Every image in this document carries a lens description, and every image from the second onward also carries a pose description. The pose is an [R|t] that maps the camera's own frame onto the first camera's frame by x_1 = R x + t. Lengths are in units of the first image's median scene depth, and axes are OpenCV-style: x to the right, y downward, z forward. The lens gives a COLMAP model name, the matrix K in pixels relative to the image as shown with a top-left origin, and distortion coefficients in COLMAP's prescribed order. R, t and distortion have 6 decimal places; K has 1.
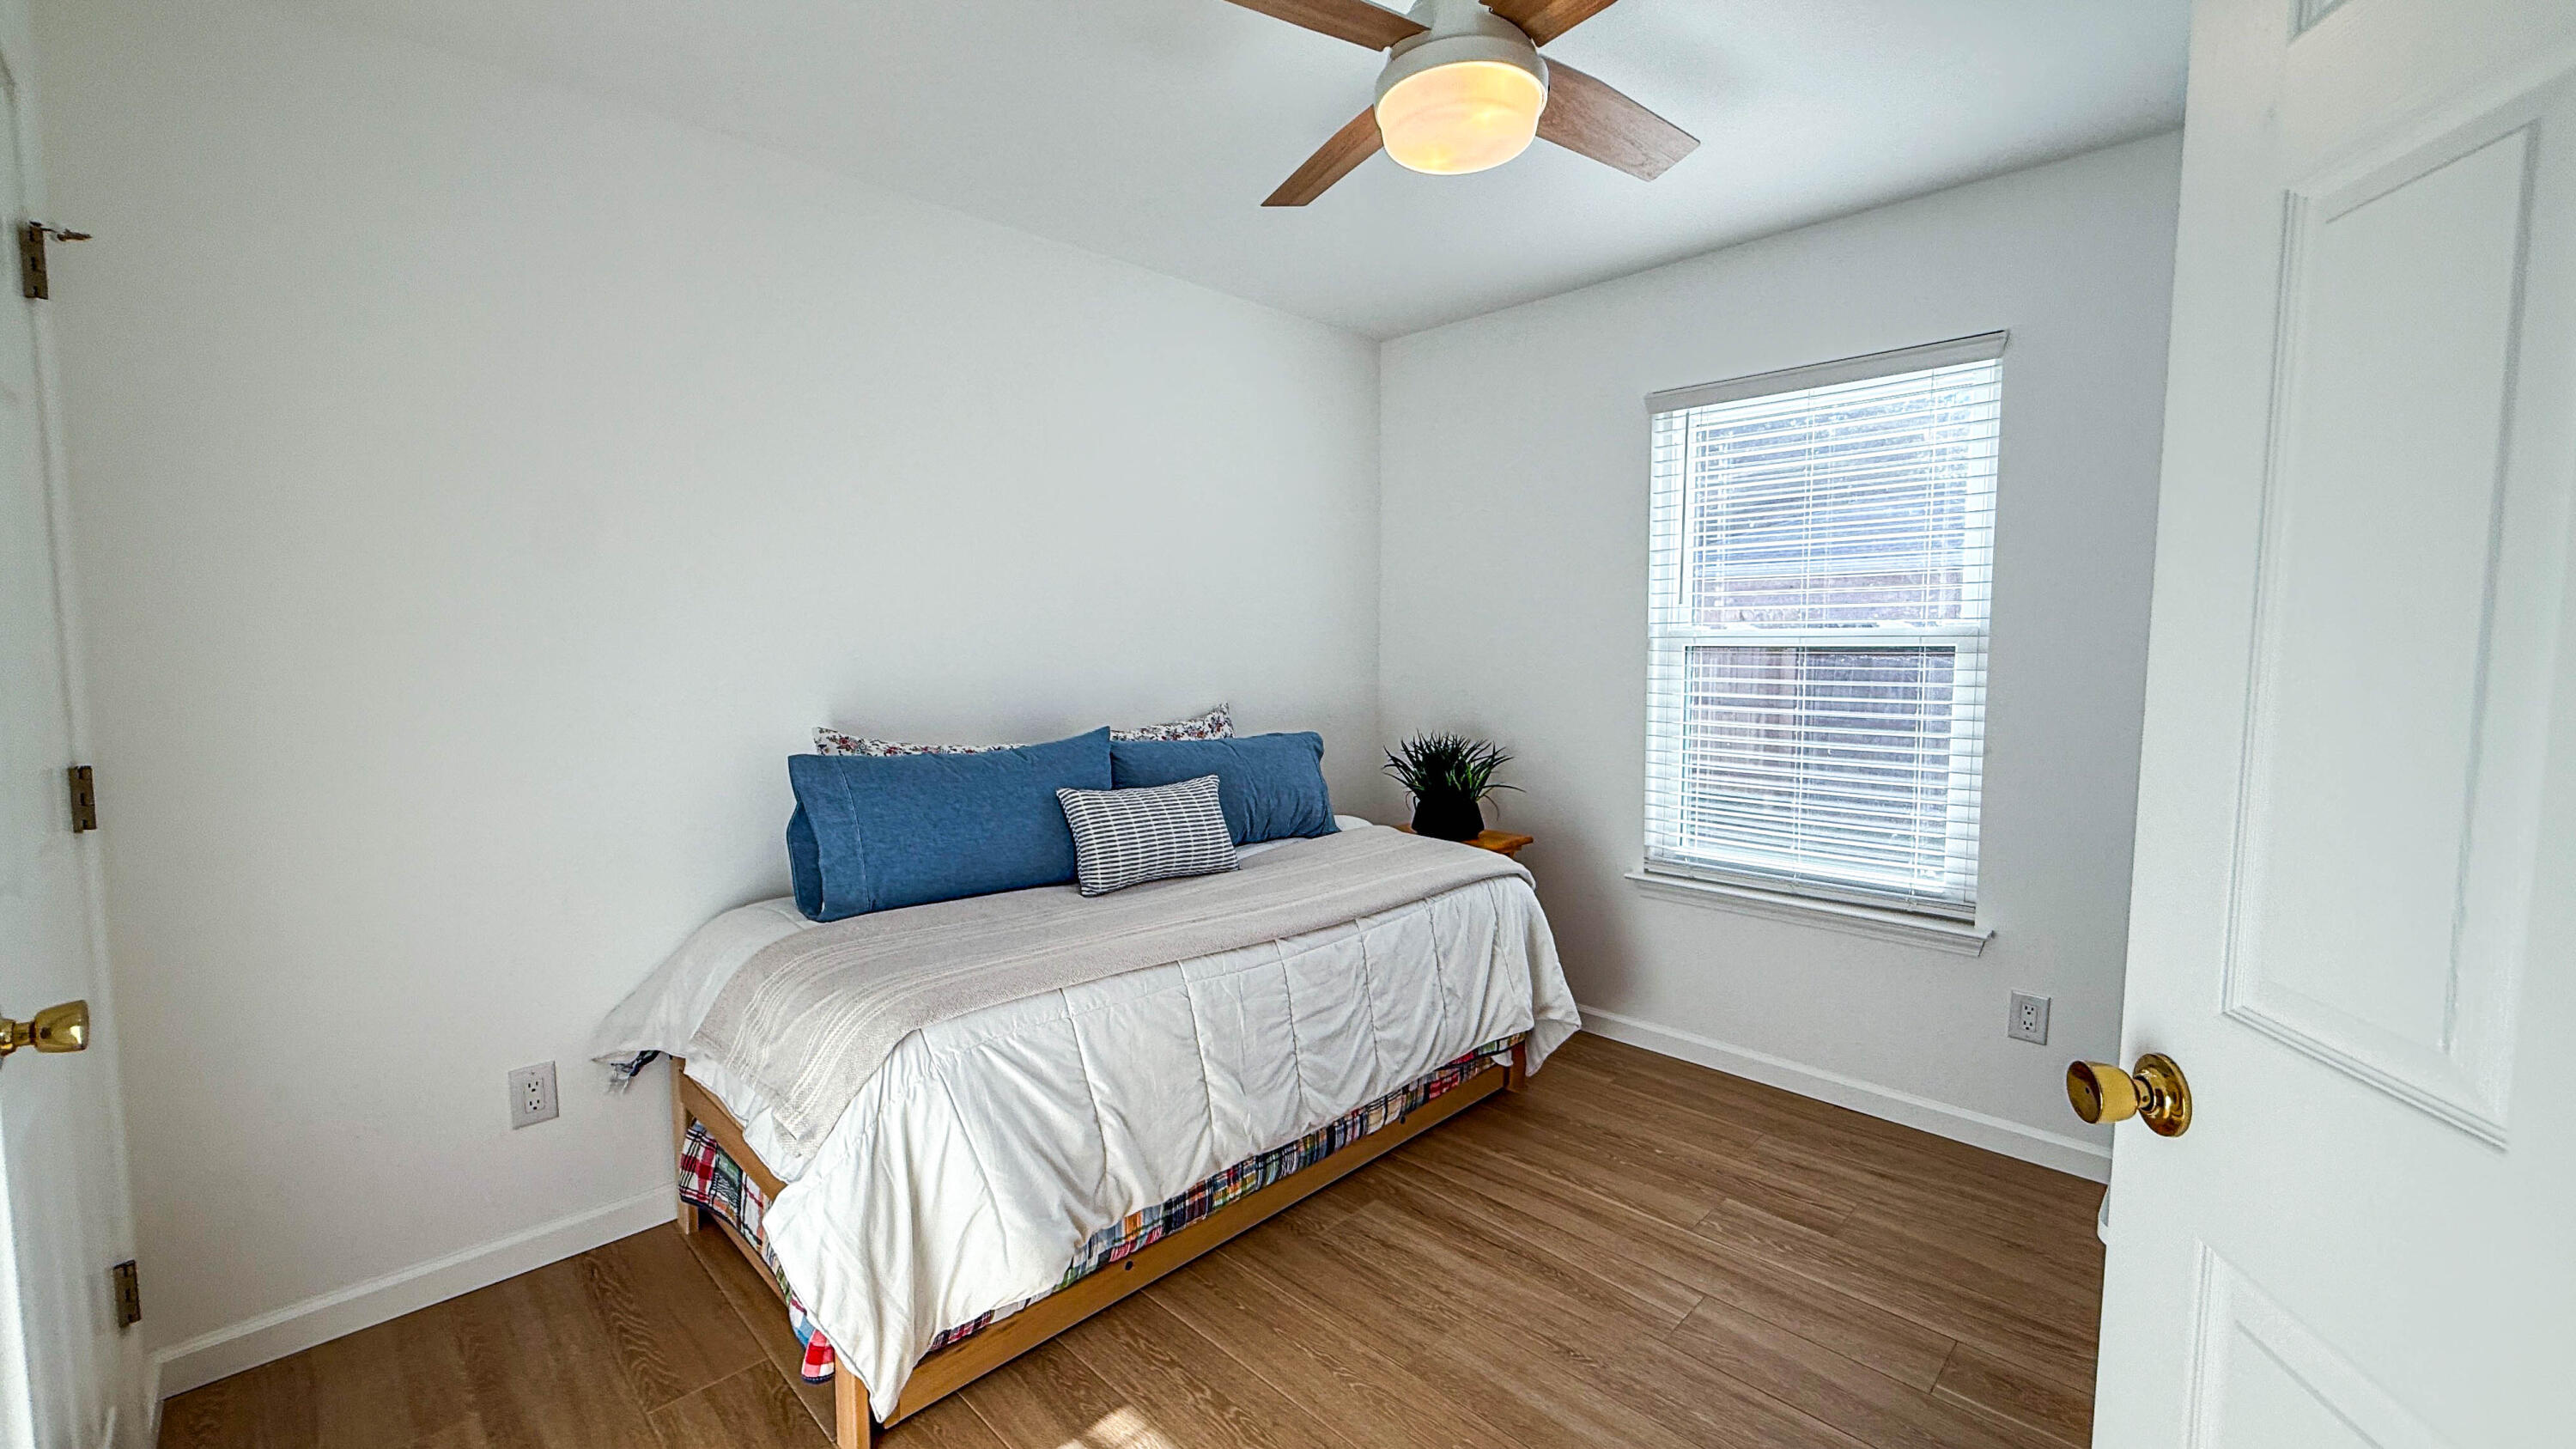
lens RADIAL K [[1016.6, 0, 1288.0], [0, 1016.6, 724.5], [0, 0, 1]] dist [-0.000656, 0.000044]
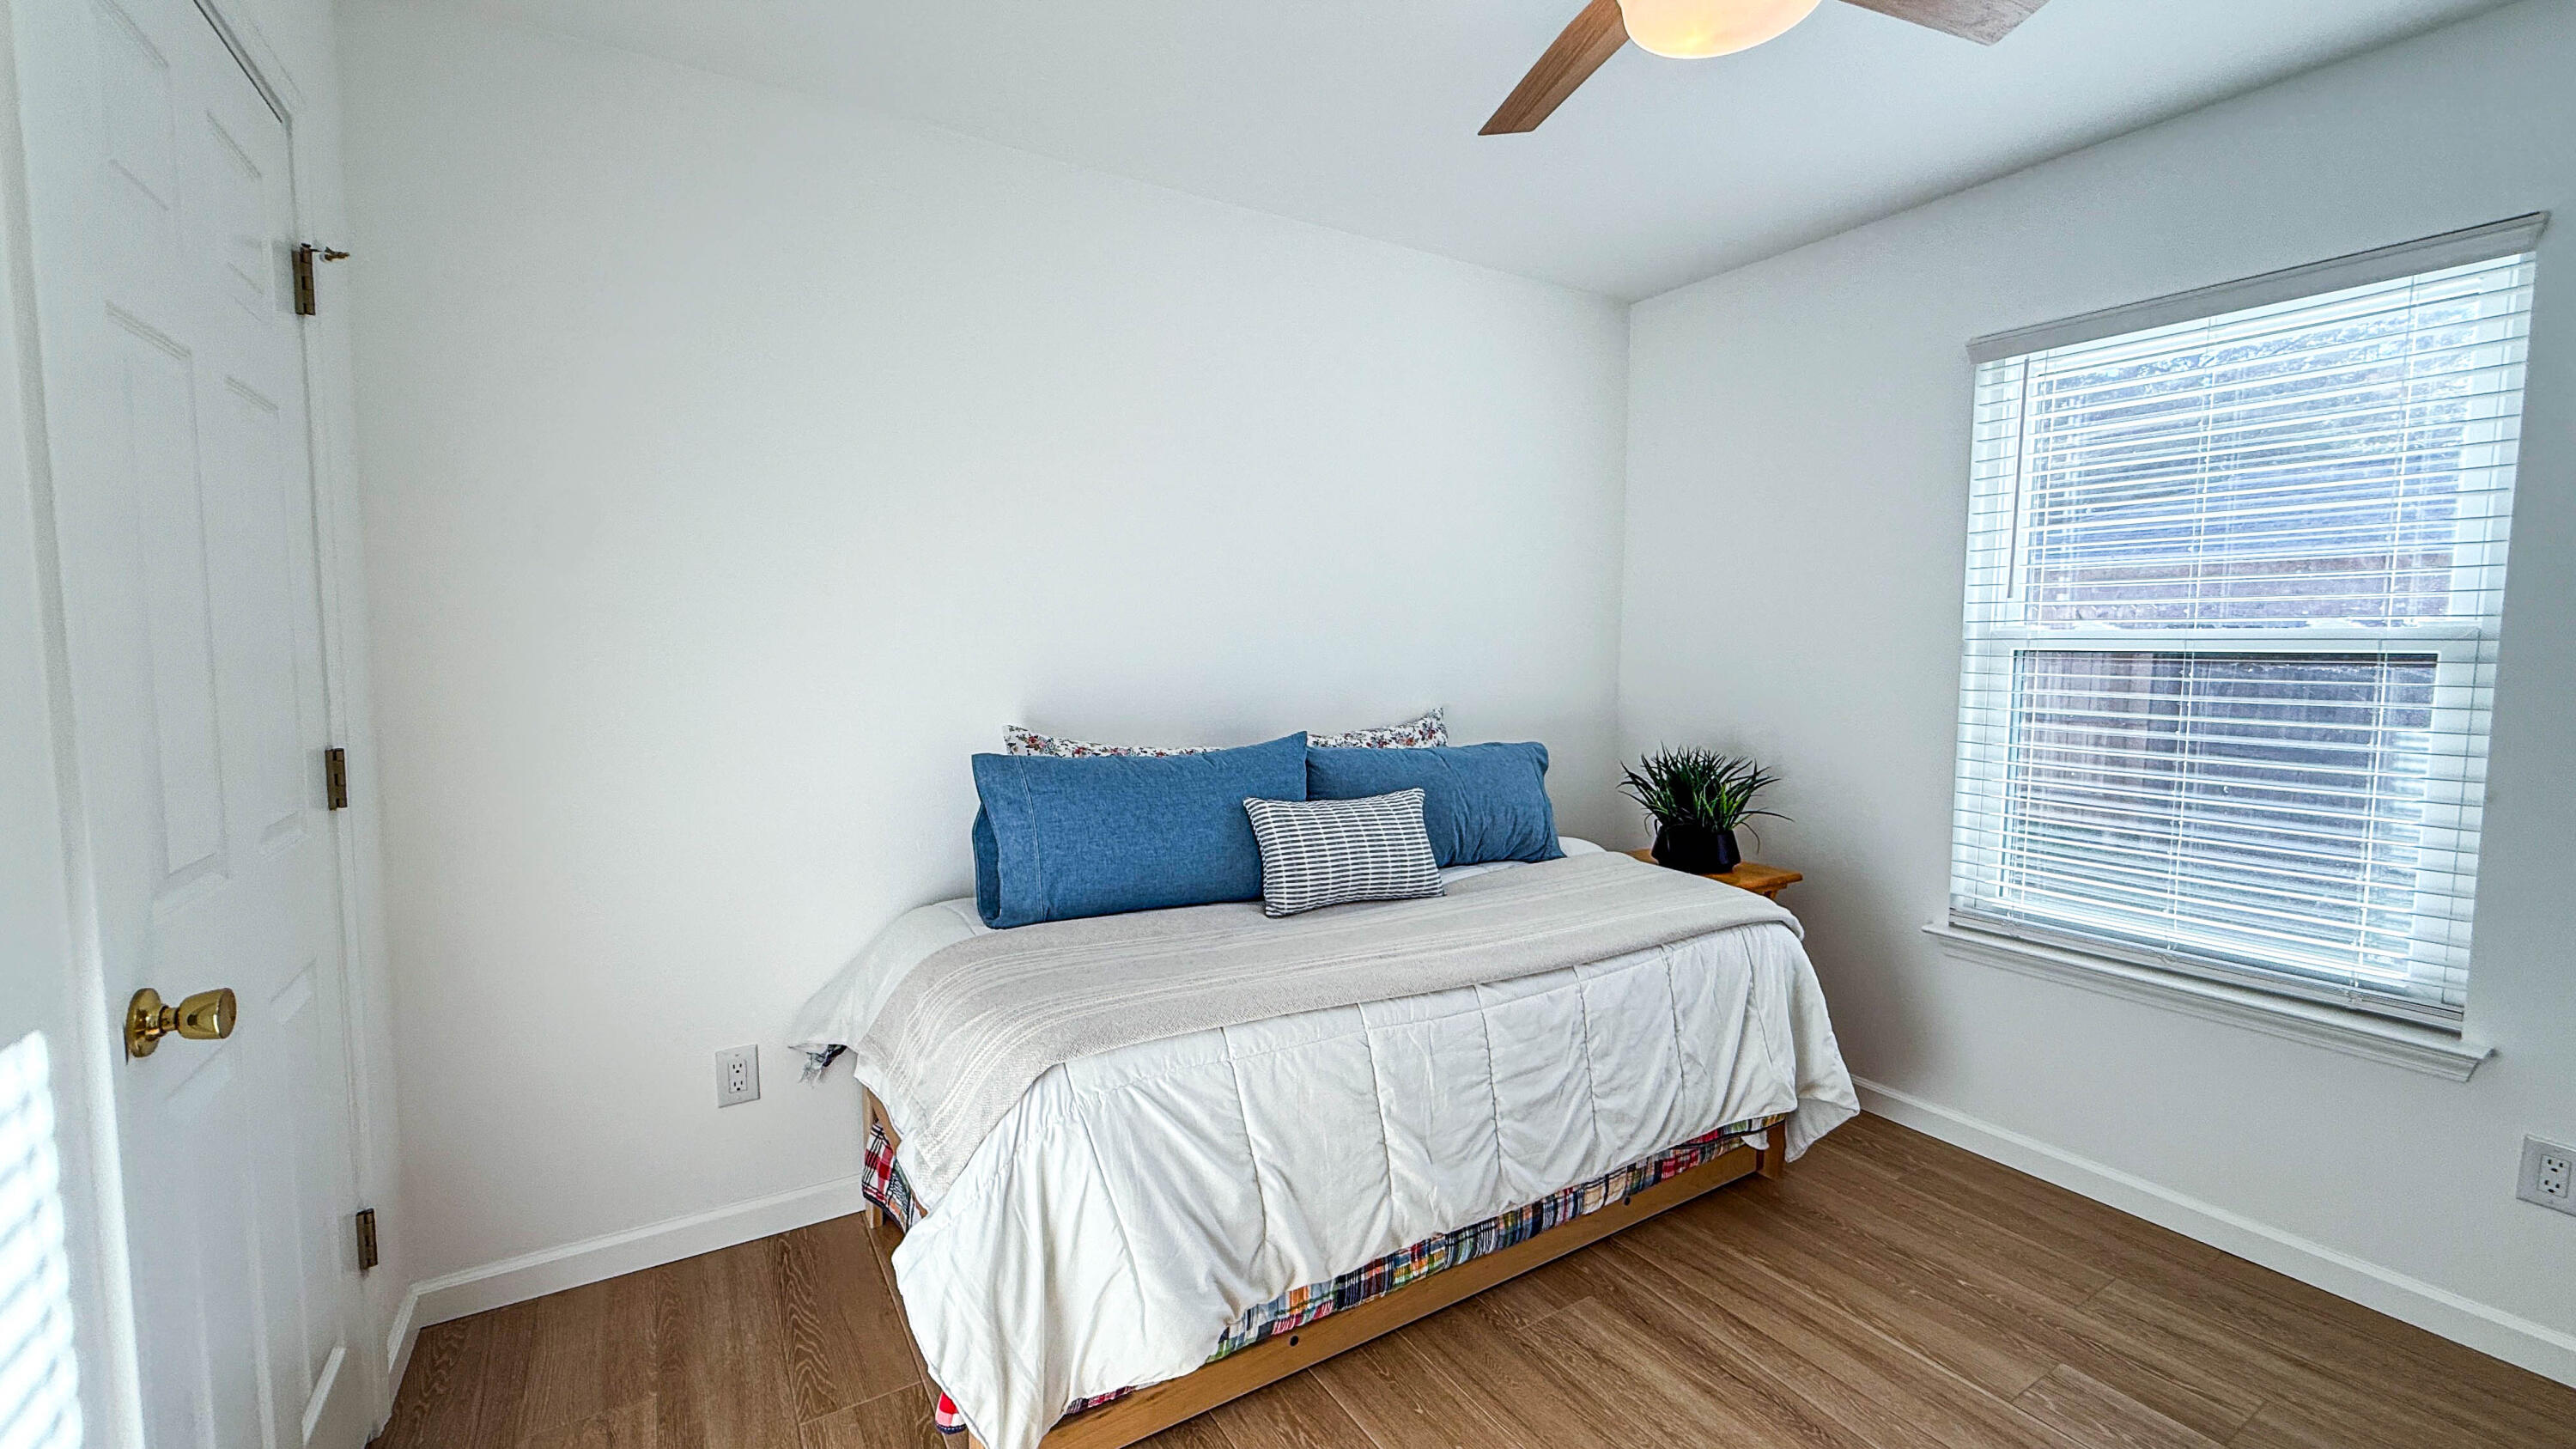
lens RADIAL K [[1016.6, 0, 1288.0], [0, 1016.6, 724.5], [0, 0, 1]] dist [-0.000656, 0.000044]
pose [[0.972286, 0.025792, -0.232366, 0.025857], [-0.025614, 0.999665, 0.003785, -0.008556], [0.232386, 0.002271, 0.972621, 0.109959]]
